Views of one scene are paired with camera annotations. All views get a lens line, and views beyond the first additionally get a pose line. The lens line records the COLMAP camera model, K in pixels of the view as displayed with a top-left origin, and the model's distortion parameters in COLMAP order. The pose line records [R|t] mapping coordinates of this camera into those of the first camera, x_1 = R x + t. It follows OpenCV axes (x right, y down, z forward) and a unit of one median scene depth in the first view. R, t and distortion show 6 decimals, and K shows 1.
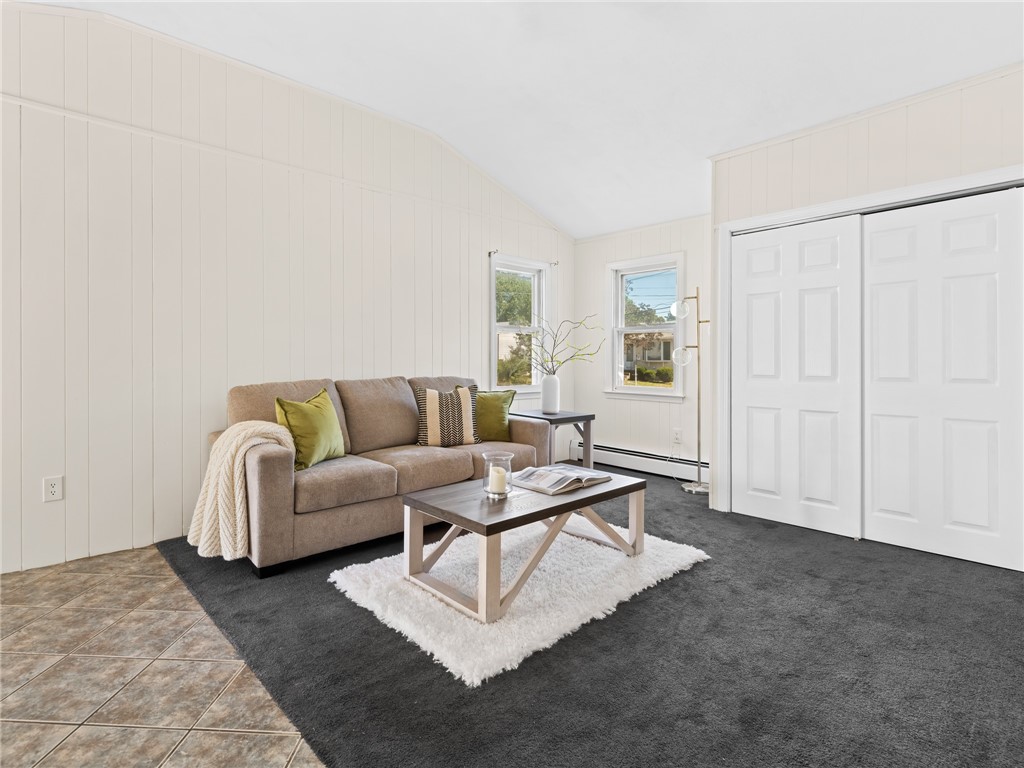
lens RADIAL K [[490.2, 0, 449.2], [0, 490.2, 360.7], [0, 0, 1]] dist [0.000626, -0.000074]
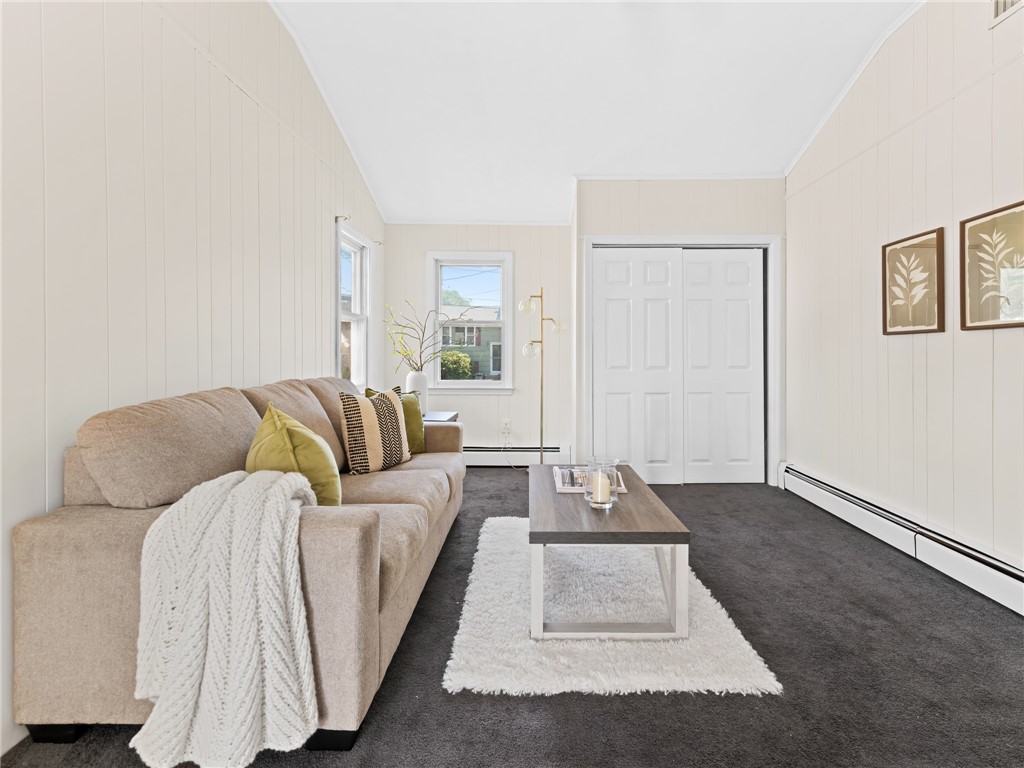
lens RADIAL K [[526.8, 0, 514.3], [0, 526.8, 349.1], [0, 0, 1]] dist [0.001854, -0.000583]
pose [[0.659591, 0.004595, 0.751611, -0.714307], [0.002373, 0.999964, -0.008196, -0.004696], [-0.751621, 0.007189, 0.659556, 0.462783]]
